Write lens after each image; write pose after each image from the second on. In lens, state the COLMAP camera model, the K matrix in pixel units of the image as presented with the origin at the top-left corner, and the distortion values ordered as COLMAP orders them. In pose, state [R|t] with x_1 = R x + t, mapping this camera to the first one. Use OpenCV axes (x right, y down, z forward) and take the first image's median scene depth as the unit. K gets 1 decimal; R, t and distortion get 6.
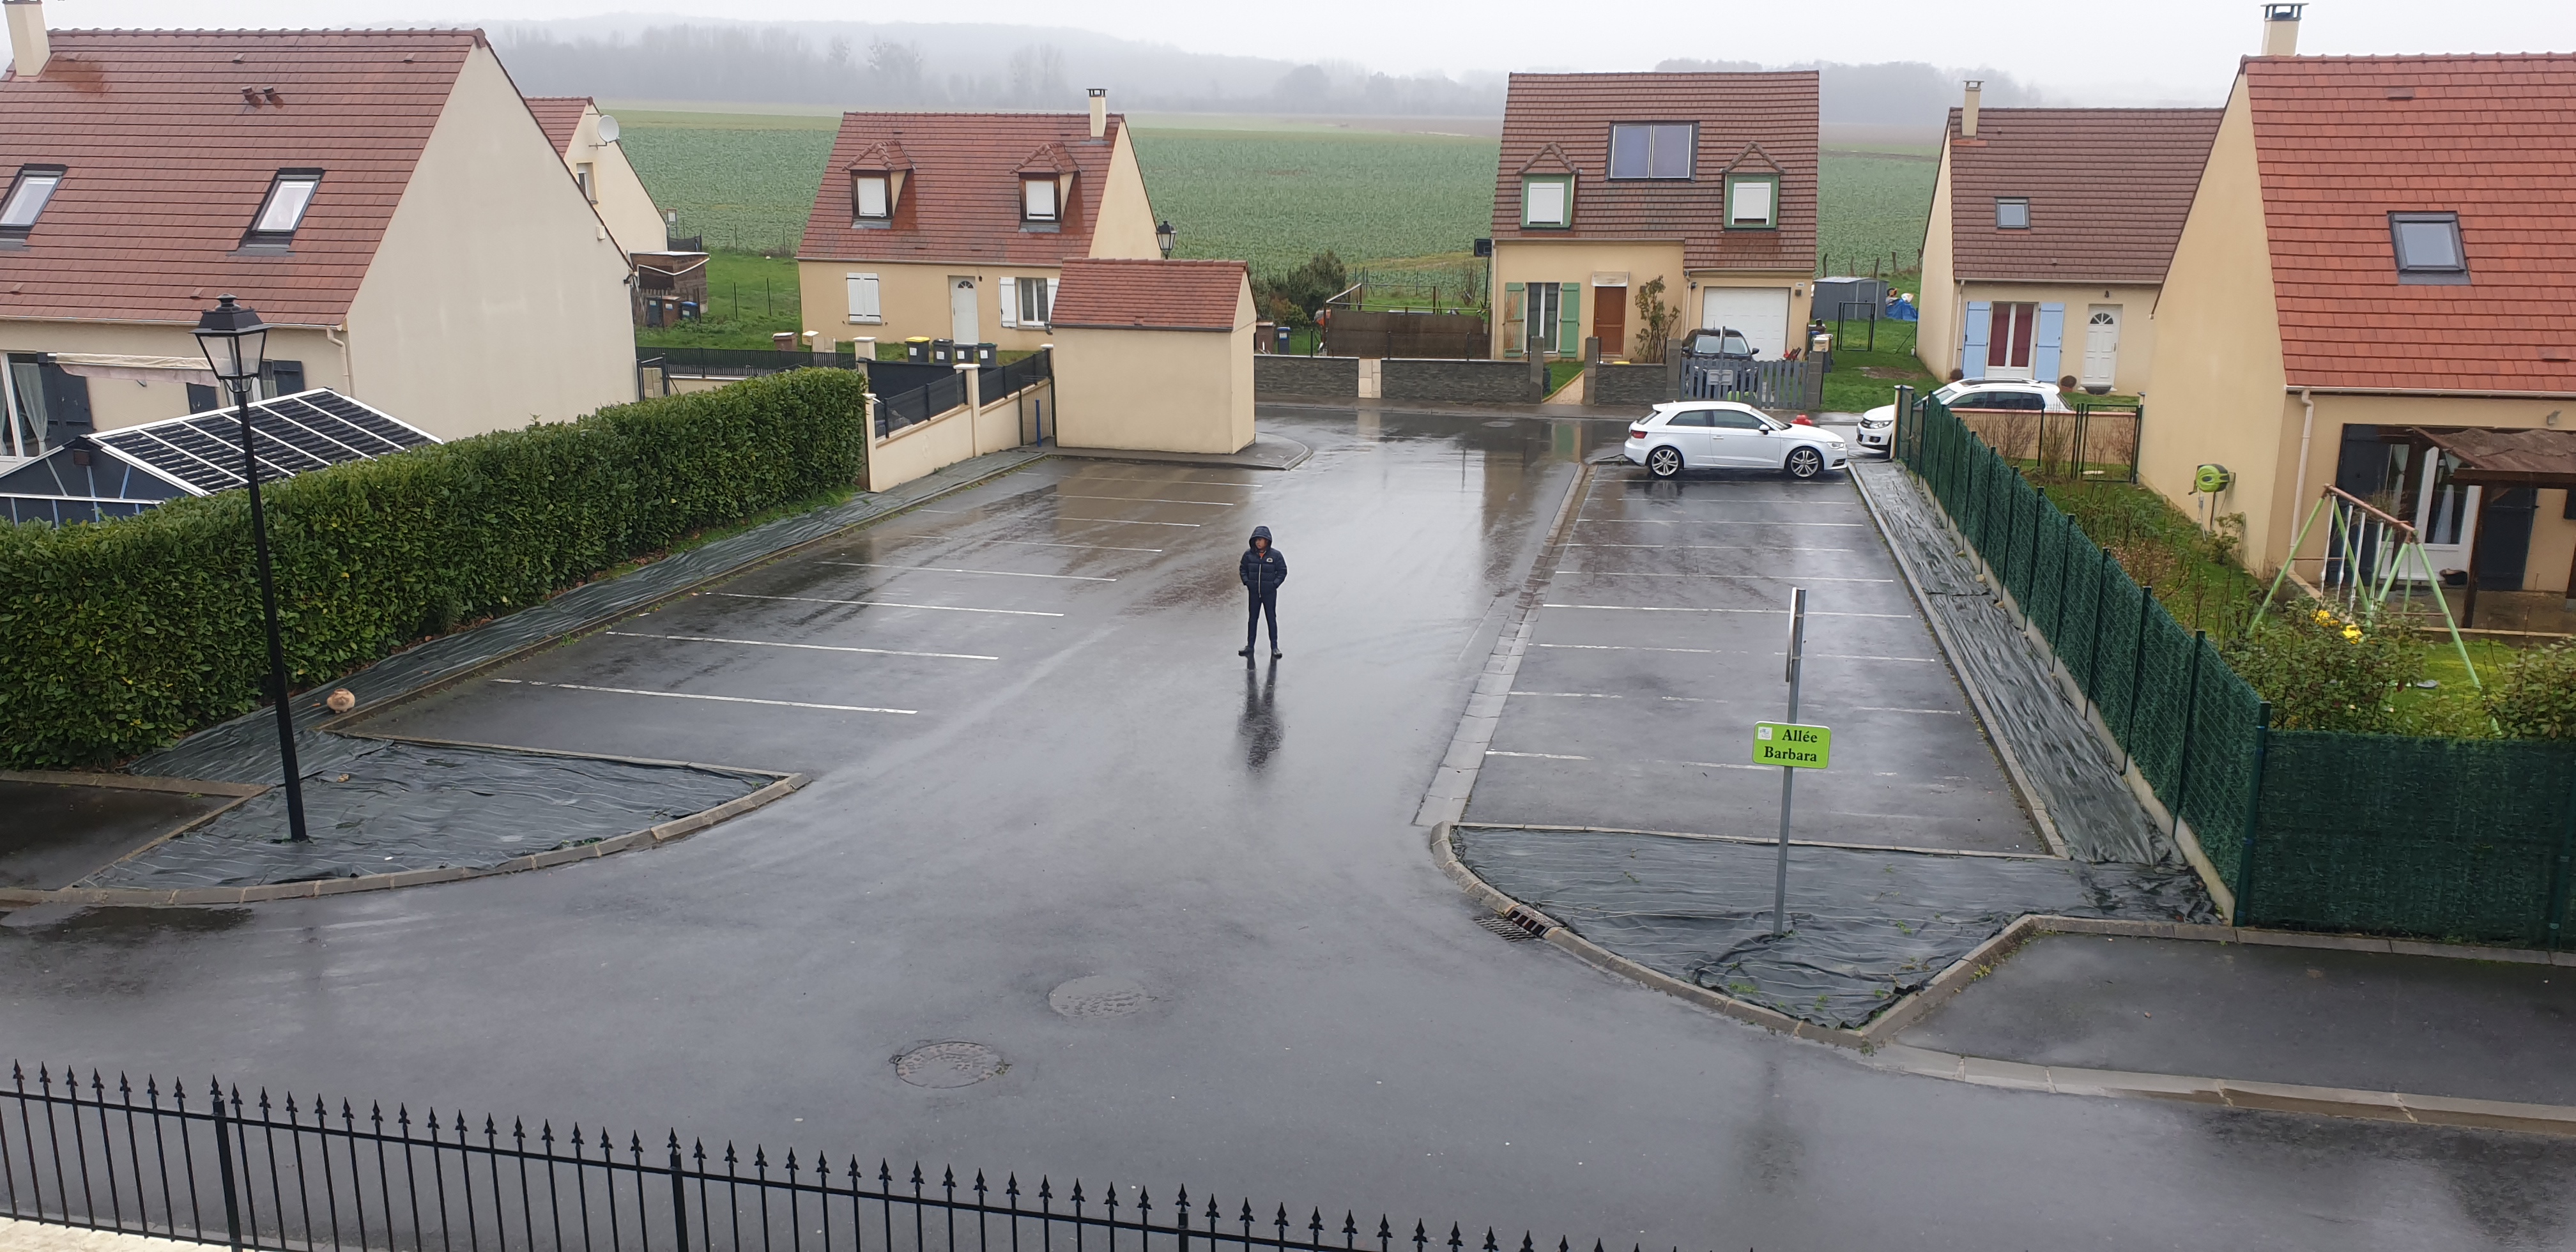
lens RADIAL K [[1990.9, 0, 1289.5], [0, 1990.9, 642.7], [0, 0, 1]] dist [0.045256, -0.064069]
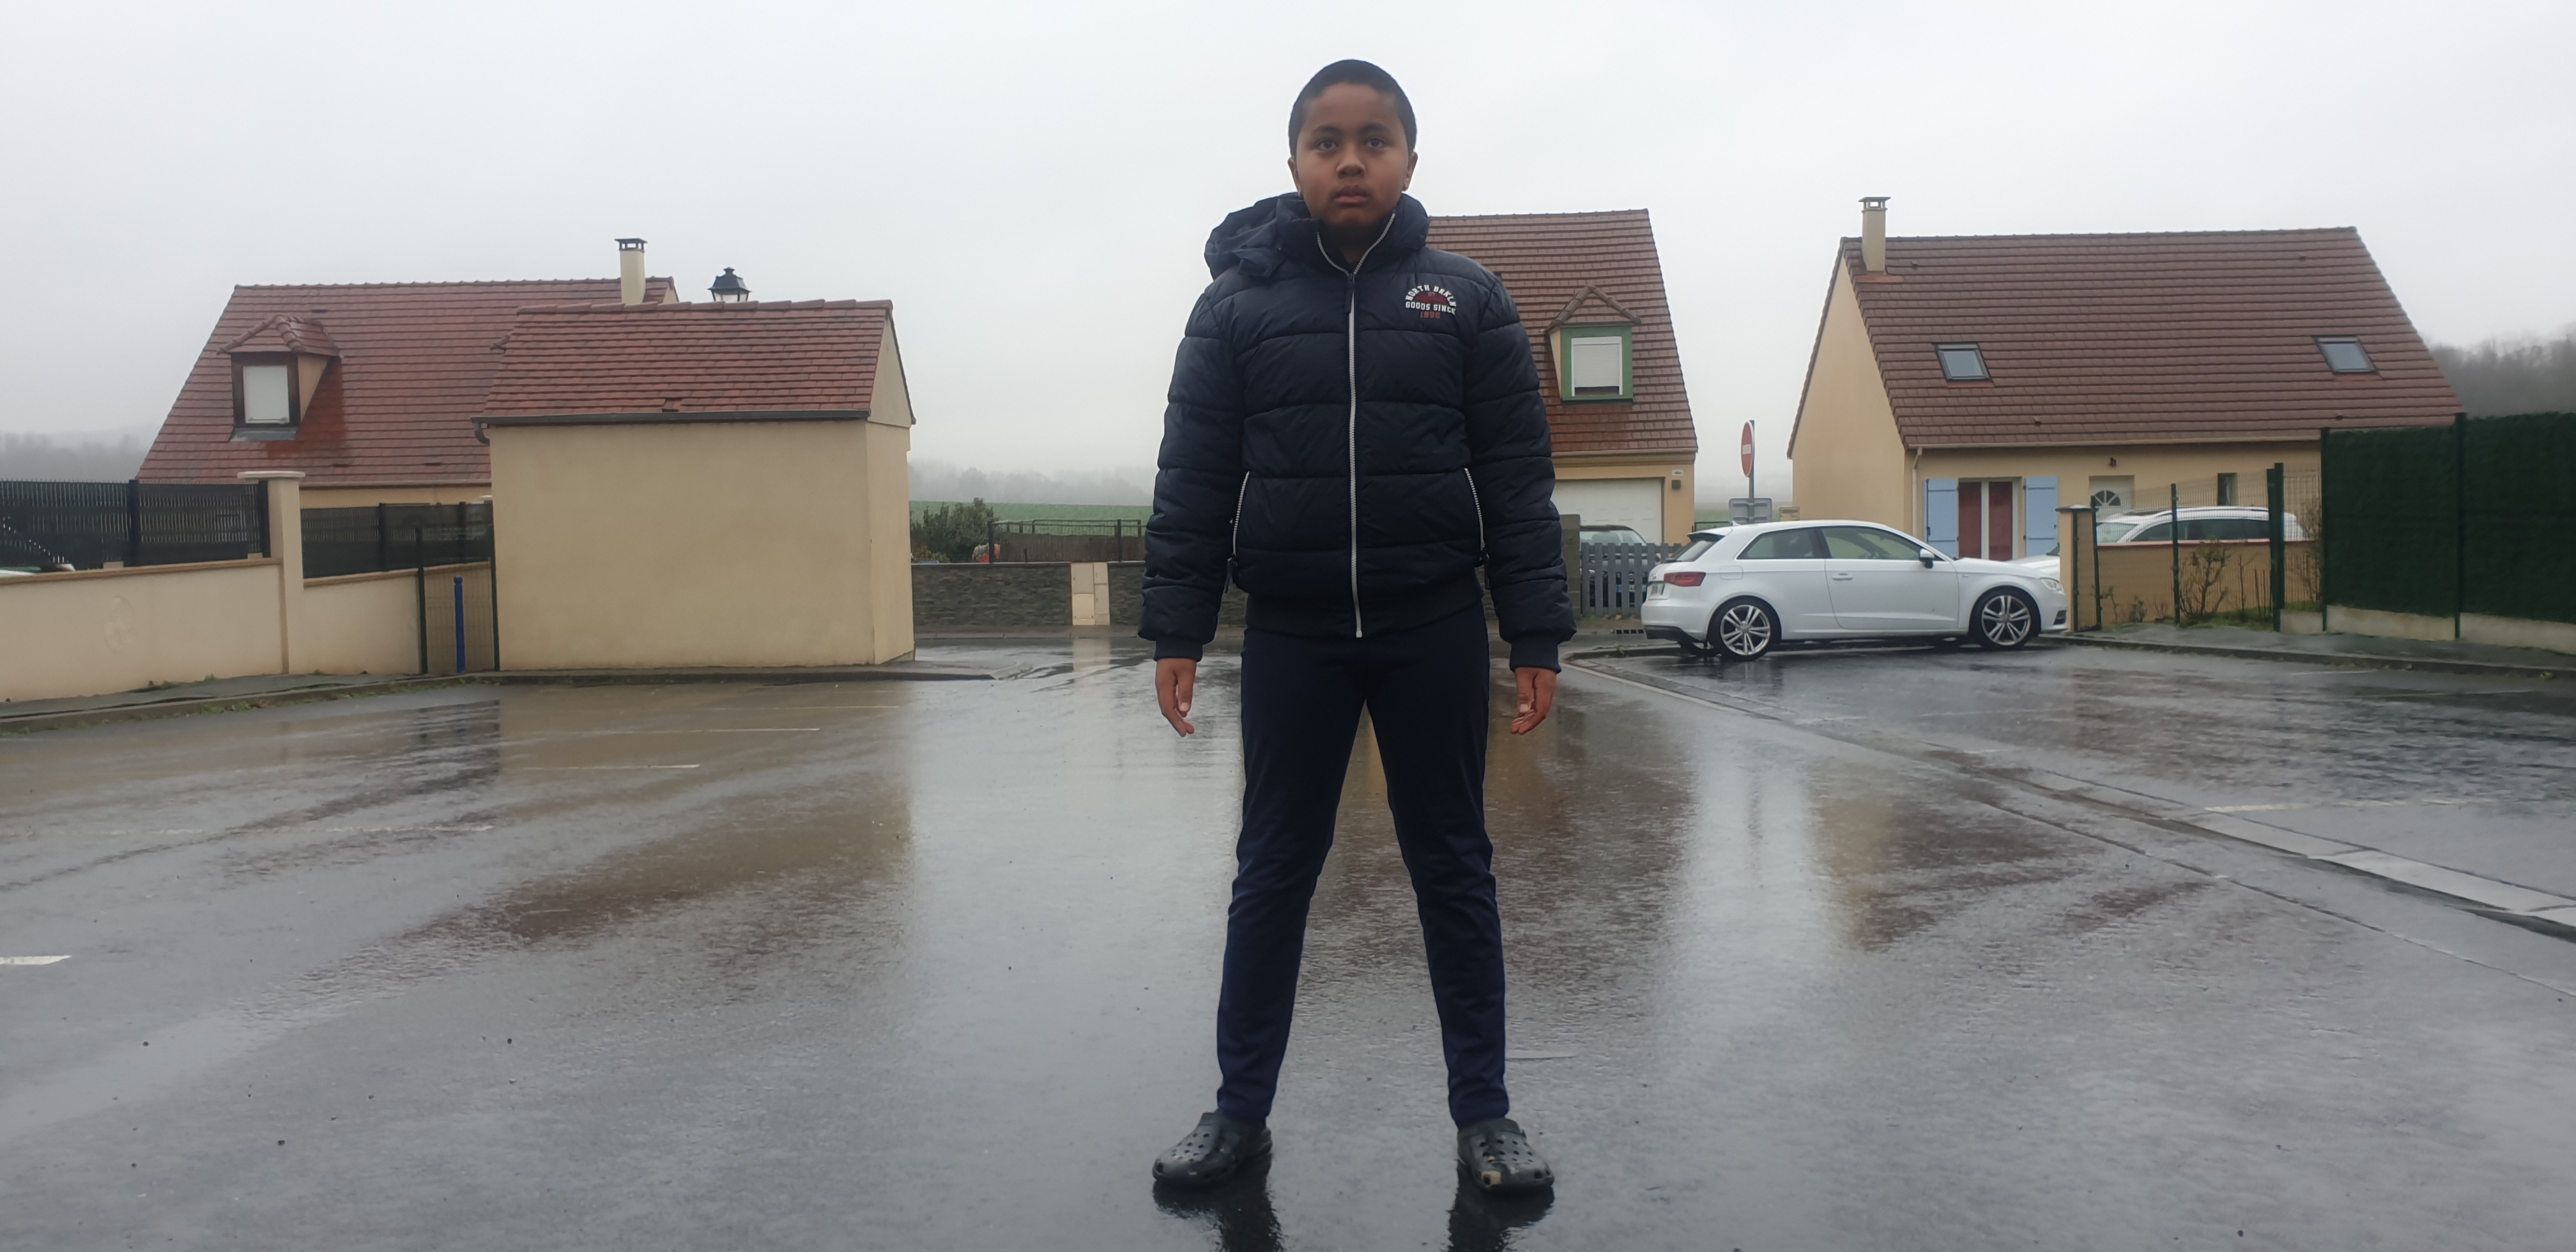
lens RADIAL K [[1975.9, 0, 1288.0], [0, 1975.9, 626.0], [0, 0, 1]] dist [0.061695, -0.098039]
pose [[0.979379, -0.032199, 0.199450, -0.025226], [0.071995, 0.978031, -0.195631, -0.000602], [-0.188770, 0.205956, 0.960181, 0.491895]]
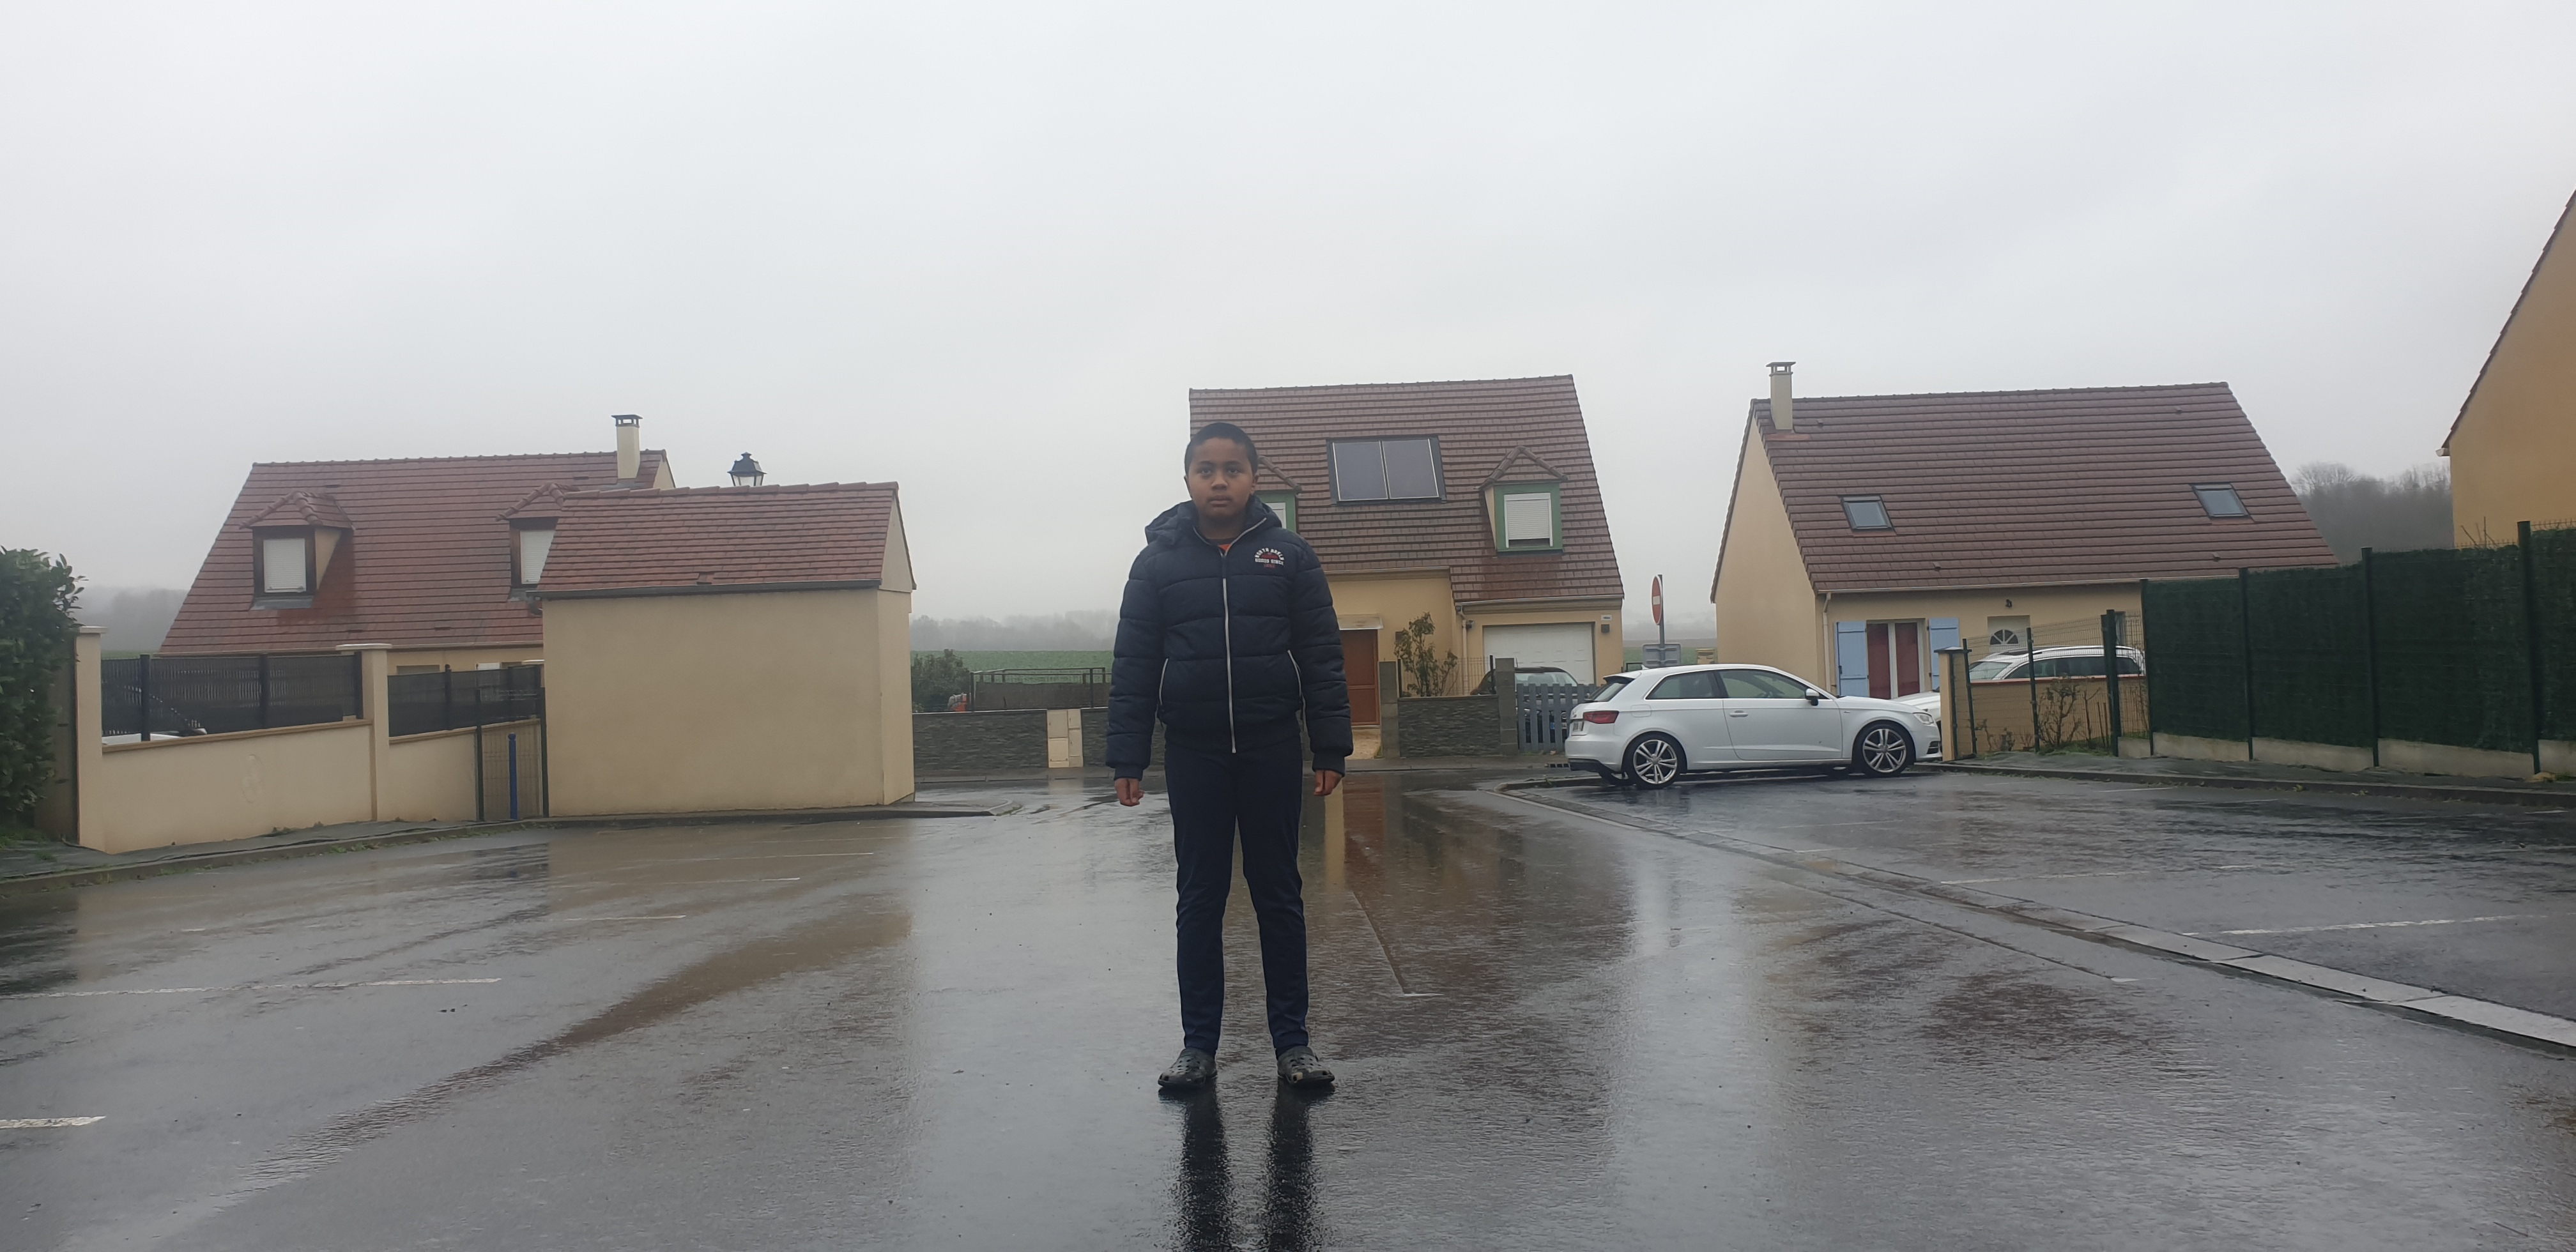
lens RADIAL K [[1972.6, 0, 1253.9], [0, 1972.6, 599.6], [0, 0, 1]] dist [0.086497, -0.127346]
pose [[0.977239, -0.029457, 0.210085, -0.041243], [0.088545, 0.956563, -0.277755, 0.012754], [-0.192777, 0.290035, 0.937399, 0.432293]]
